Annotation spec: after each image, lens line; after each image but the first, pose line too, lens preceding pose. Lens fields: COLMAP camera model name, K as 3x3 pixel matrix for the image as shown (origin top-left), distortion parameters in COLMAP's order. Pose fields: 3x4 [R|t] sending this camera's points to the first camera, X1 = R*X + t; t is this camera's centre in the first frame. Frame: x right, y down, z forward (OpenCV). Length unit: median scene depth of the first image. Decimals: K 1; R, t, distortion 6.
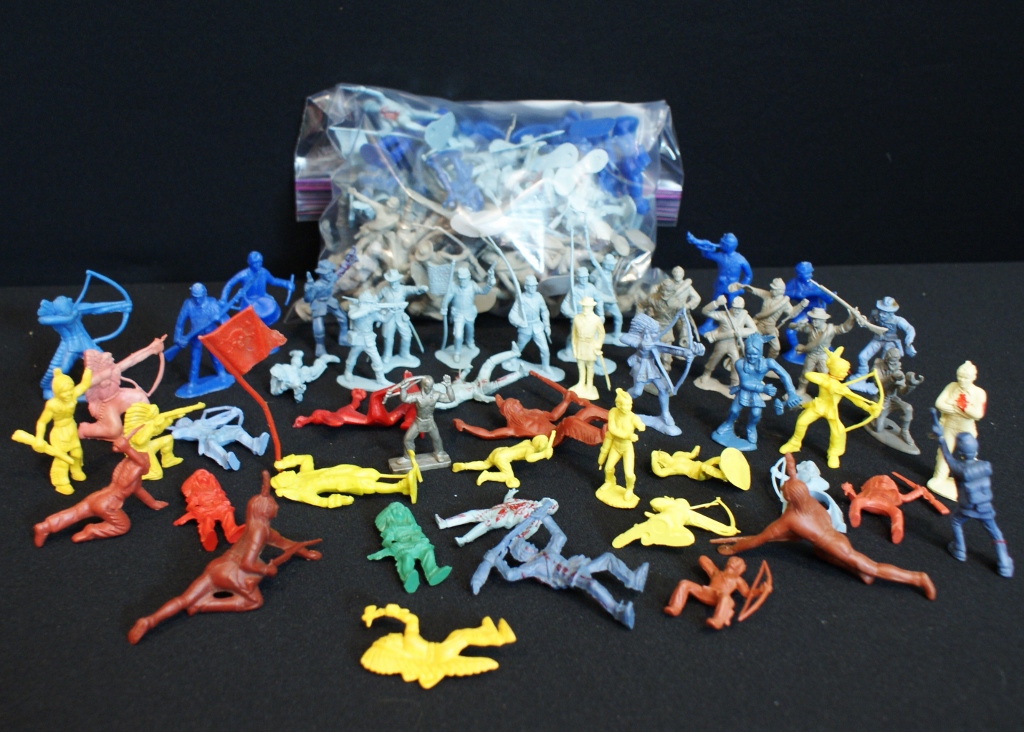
lens RADIAL K [[1067.9, 0, 480.1], [0, 1067.9, 382.9], [0, 0, 1]] dist [-0.138020, 0.026506]
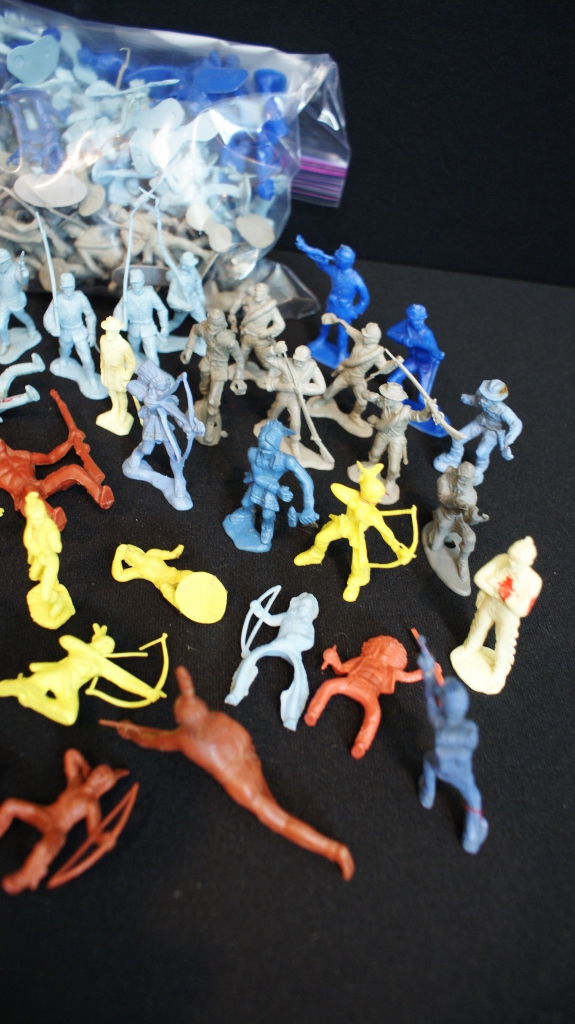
lens RADIAL K [[779.0, 0, 287.5], [0, 779.0, 512.0], [0, 0, 1]] dist [-0.166493, 0.133205]
pose [[0.984867, 0.172598, -0.015697, 0.267938], [-0.157303, 0.928246, 0.337069, -0.162053], [0.072748, -0.329499, 0.941349, 0.427456]]
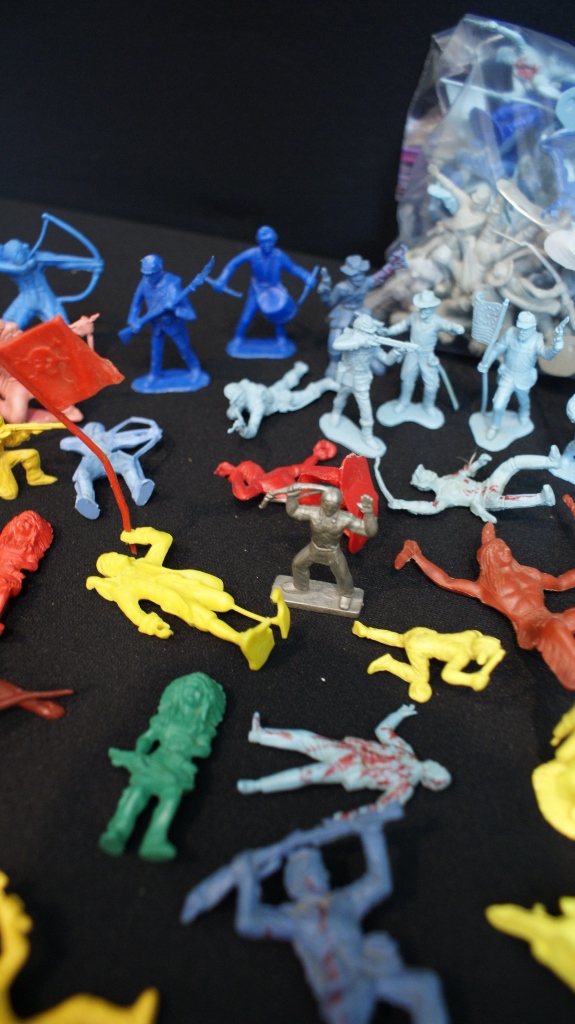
lens RADIAL K [[779.0, 0, 287.5], [0, 779.0, 512.0], [0, 0, 1]] dist [-0.166493, 0.133205]
pose [[0.848813, 0.339281, -0.405468, 0.099694], [-0.229530, 0.927365, 0.295484, -0.105715], [0.476269, -0.157743, 0.865035, 0.530613]]
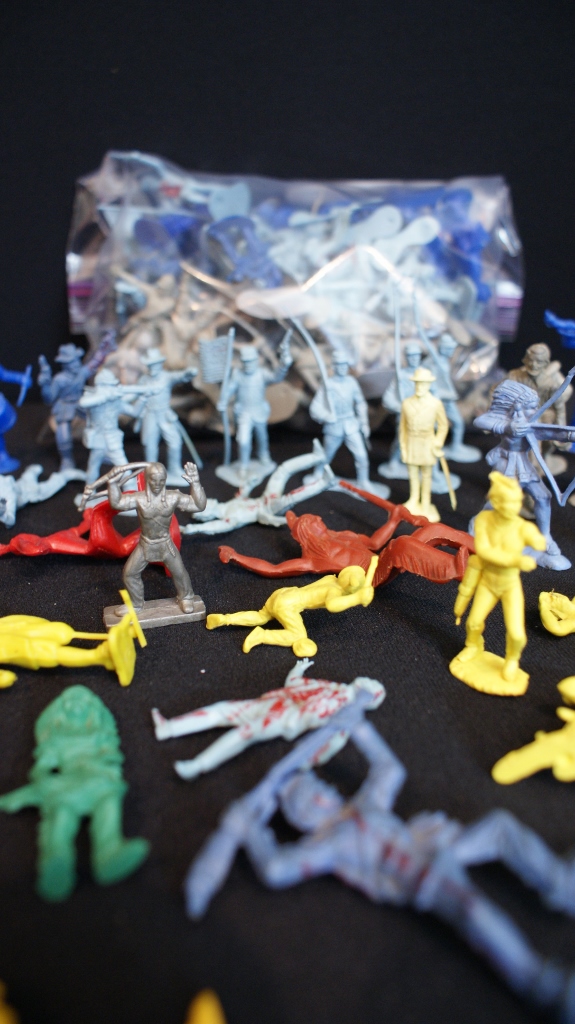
lens RADIAL K [[779.0, 0, 287.5], [0, 779.0, 512.0], [0, 0, 1]] dist [-0.166493, 0.133205]
pose [[0.999046, -0.007115, -0.043097, 0.035656], [0.004513, 0.998177, -0.060182, 0.040380], [0.043447, 0.059930, 0.997257, 0.514939]]
